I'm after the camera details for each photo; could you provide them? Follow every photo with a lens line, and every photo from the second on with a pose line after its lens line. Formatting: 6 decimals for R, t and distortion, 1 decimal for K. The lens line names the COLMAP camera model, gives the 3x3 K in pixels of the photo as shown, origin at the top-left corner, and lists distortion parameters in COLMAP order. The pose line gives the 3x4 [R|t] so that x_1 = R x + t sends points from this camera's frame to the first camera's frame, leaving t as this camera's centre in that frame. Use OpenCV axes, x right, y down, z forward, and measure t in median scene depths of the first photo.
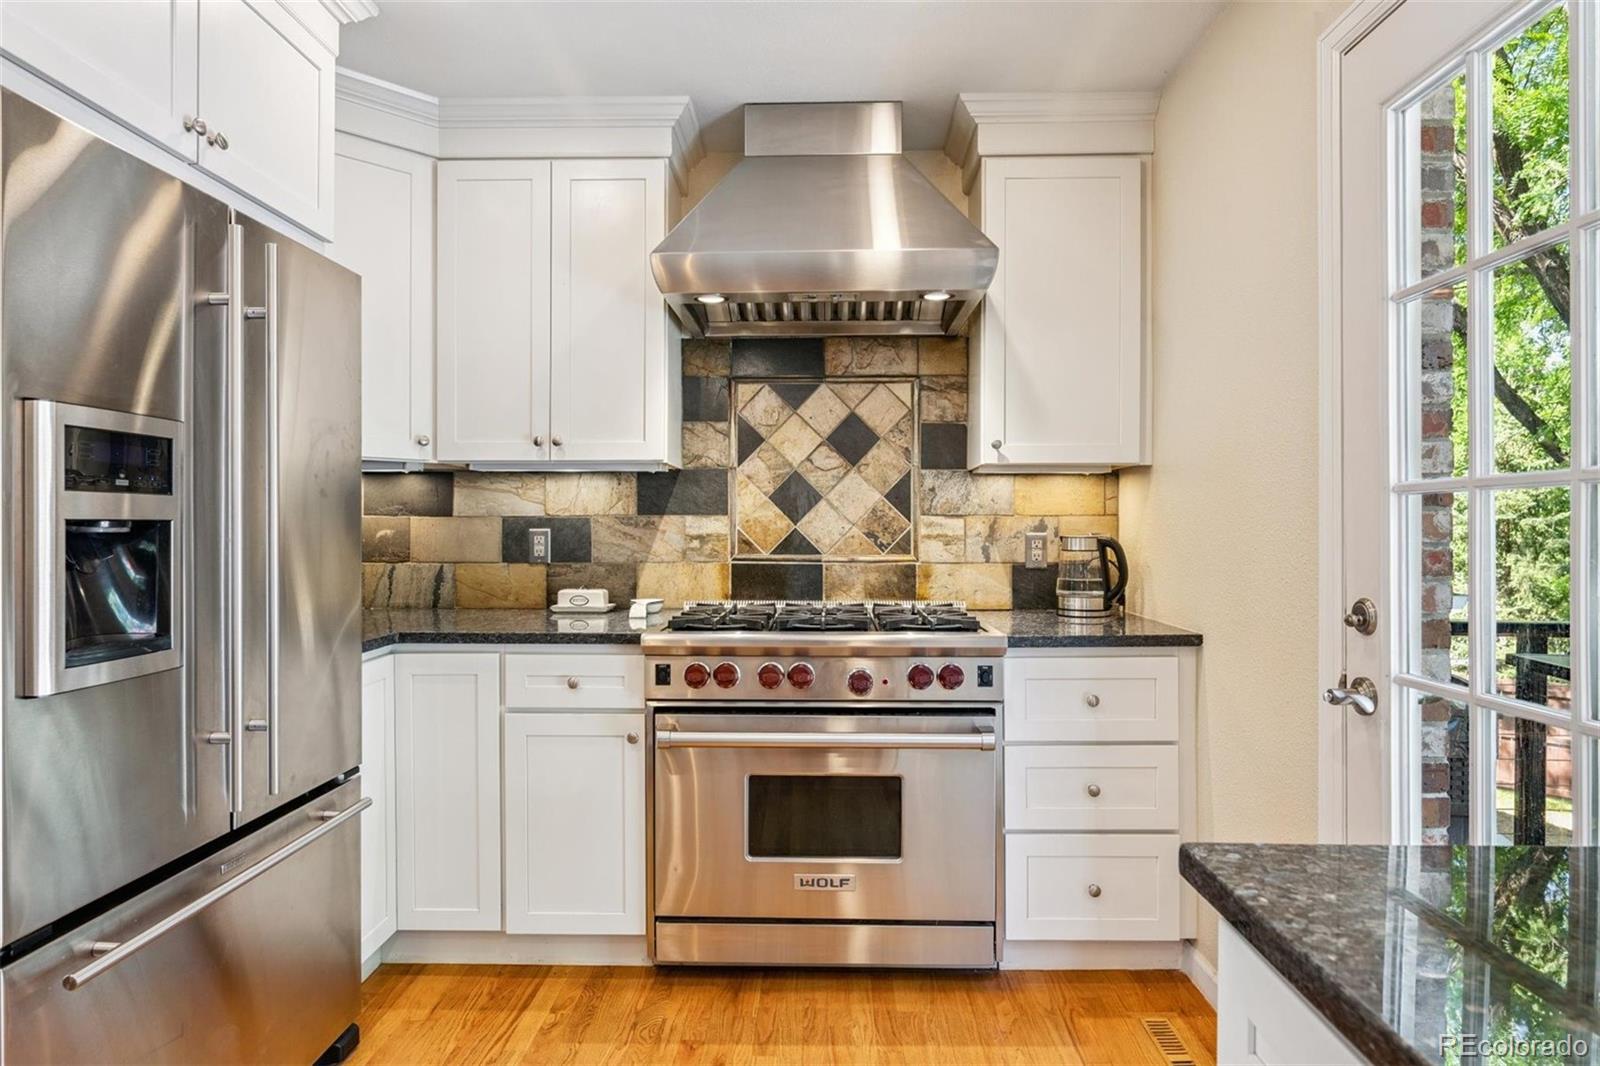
lens RADIAL K [[898.5, 0, 798.9], [0, 898.5, 524.0], [0, 0, 1]] dist [-0.001100, -0.000008]
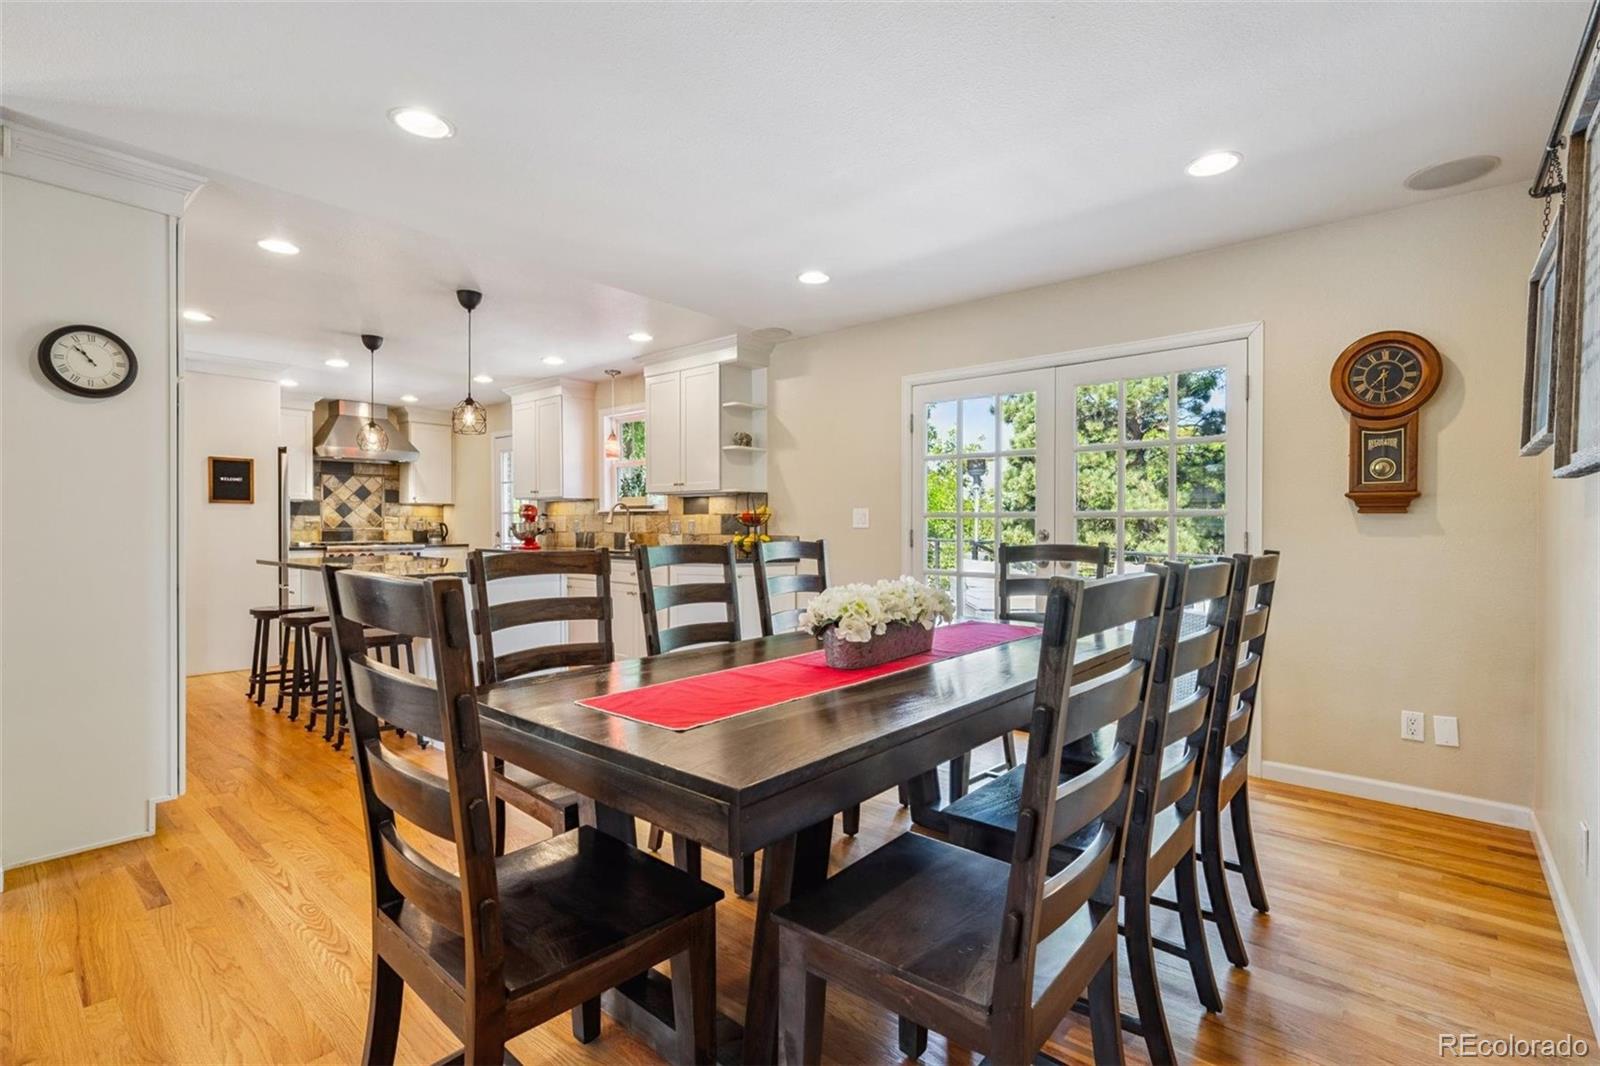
lens RADIAL K [[731.4, 0, 801.2], [0, 731.4, 530.9], [0, 0, 1]] dist [-0.000158, -0.002310]
pose [[0.623787, -0.004062, 0.781584, -1.052180], [-0.004052, 0.999956, 0.008431, 0.016286], [-0.781584, -0.008426, 0.623744, -1.978279]]
